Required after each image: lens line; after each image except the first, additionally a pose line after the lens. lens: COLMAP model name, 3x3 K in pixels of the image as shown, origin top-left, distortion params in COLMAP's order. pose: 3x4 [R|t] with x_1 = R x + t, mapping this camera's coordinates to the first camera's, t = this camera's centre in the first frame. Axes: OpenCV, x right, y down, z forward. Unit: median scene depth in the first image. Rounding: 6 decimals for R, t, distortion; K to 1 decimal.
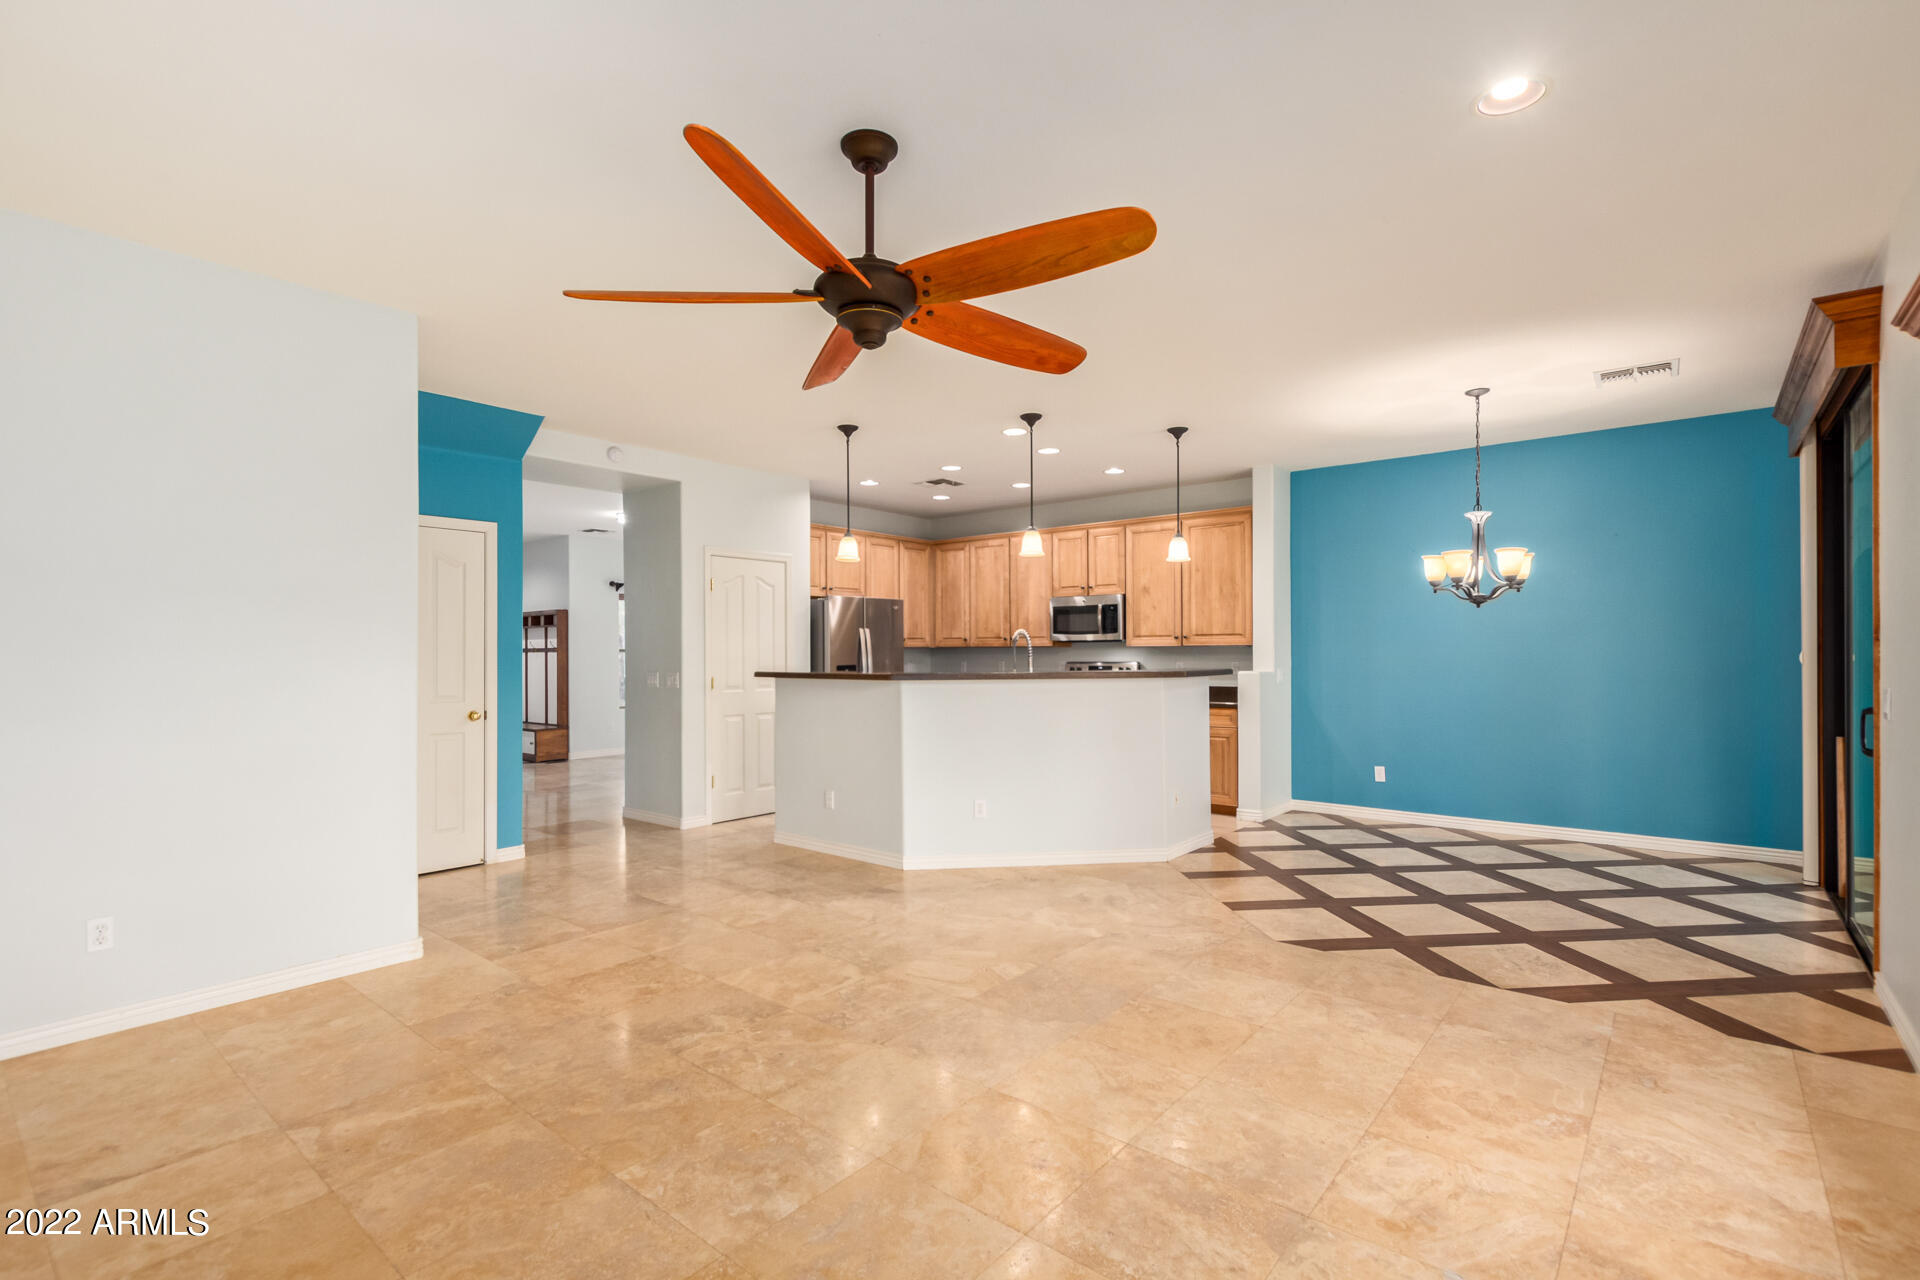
lens RADIAL K [[881.7, 0, 978.3], [0, 881.7, 647.3], [0, 0, 1]] dist [0.001979, -0.000435]
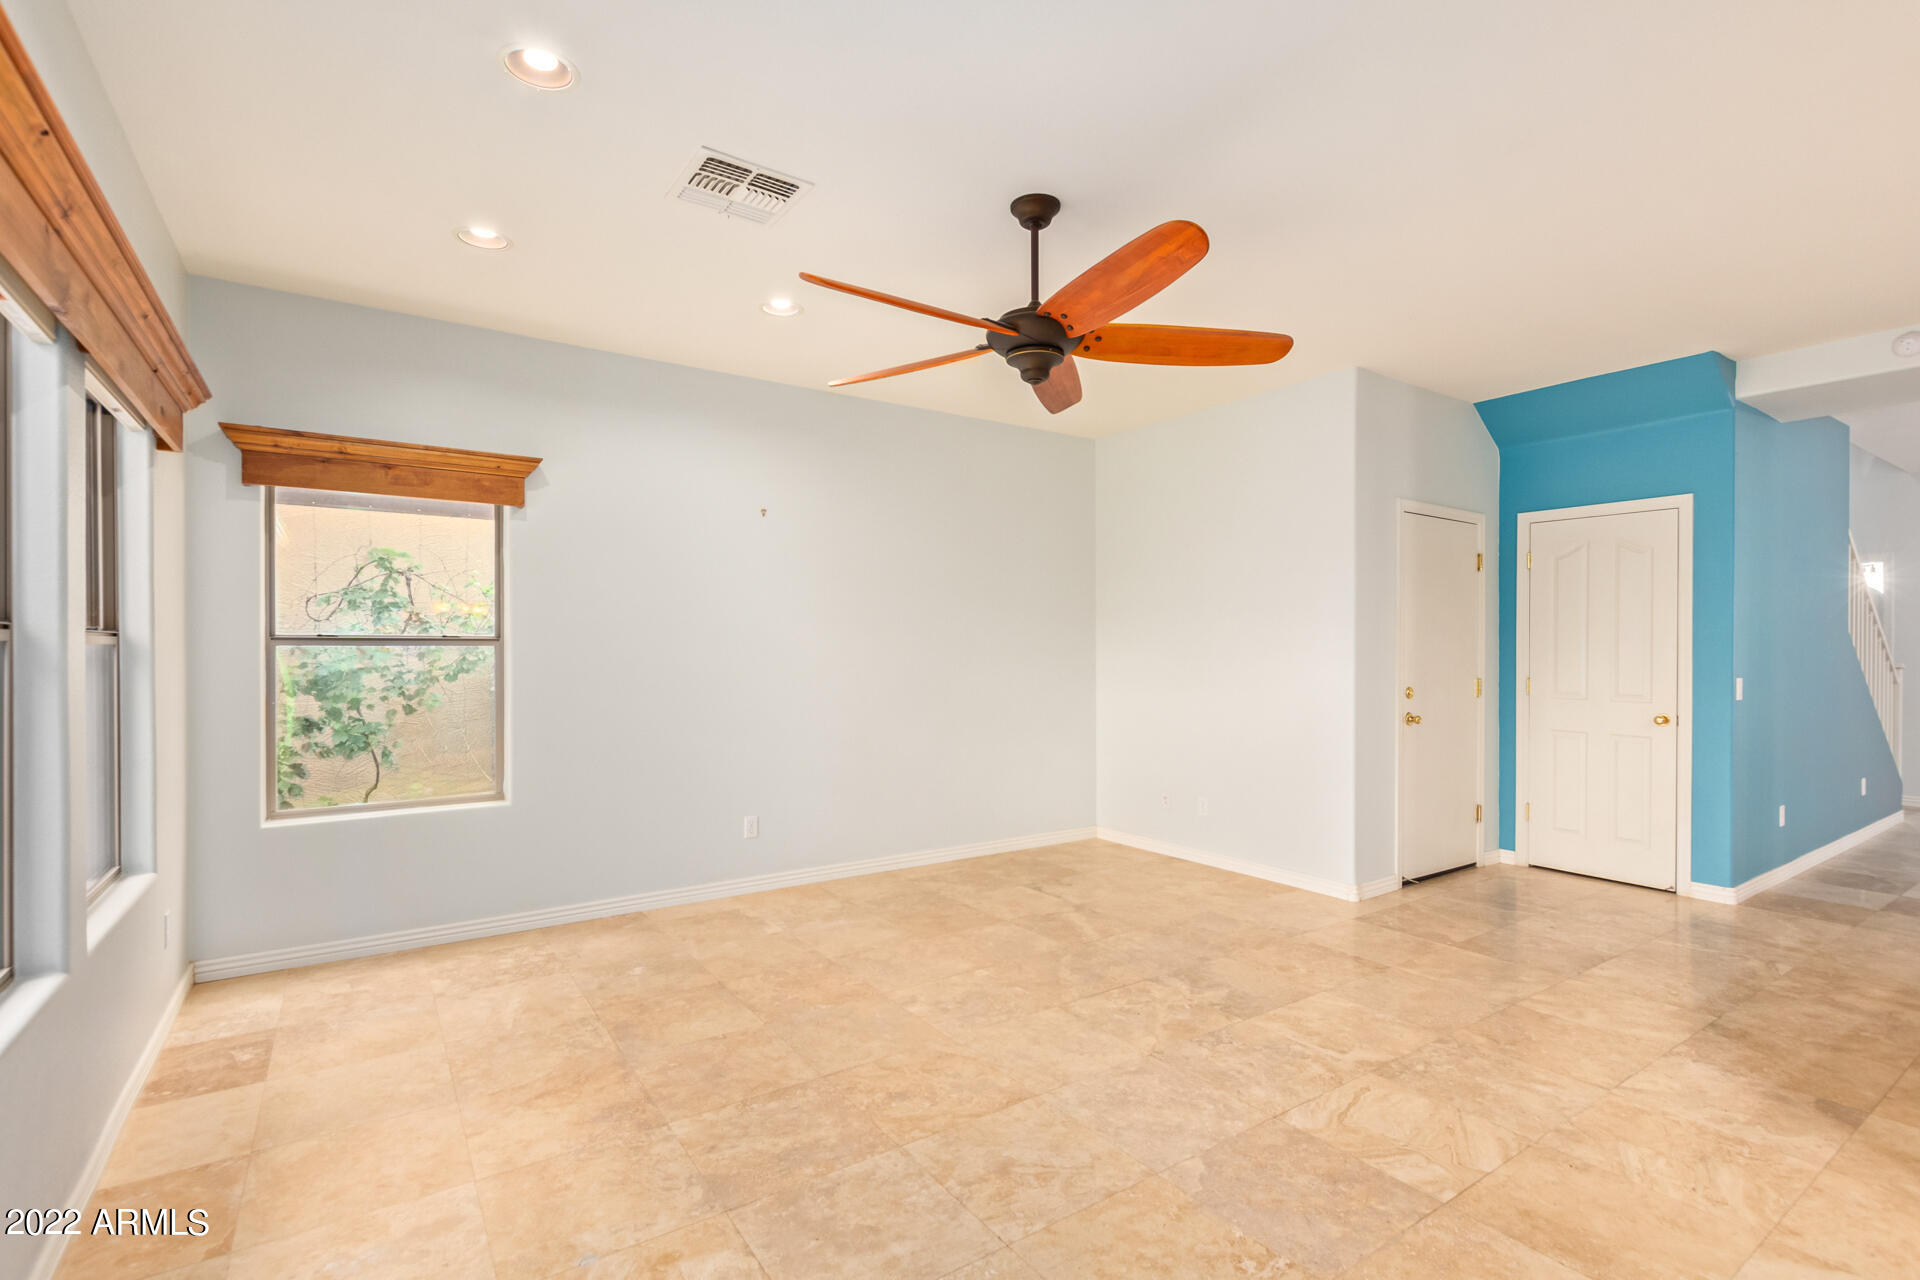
lens RADIAL K [[888.0, 0, 952.6], [0, 888.0, 646.9], [0, 0, 1]] dist [0.011961, -0.009079]
pose [[-0.294651, 0.001040, -0.955604, 0.555776], [0.006582, 0.999978, -0.000941, 0.001679], [0.955582, -0.006567, -0.294652, 0.679879]]
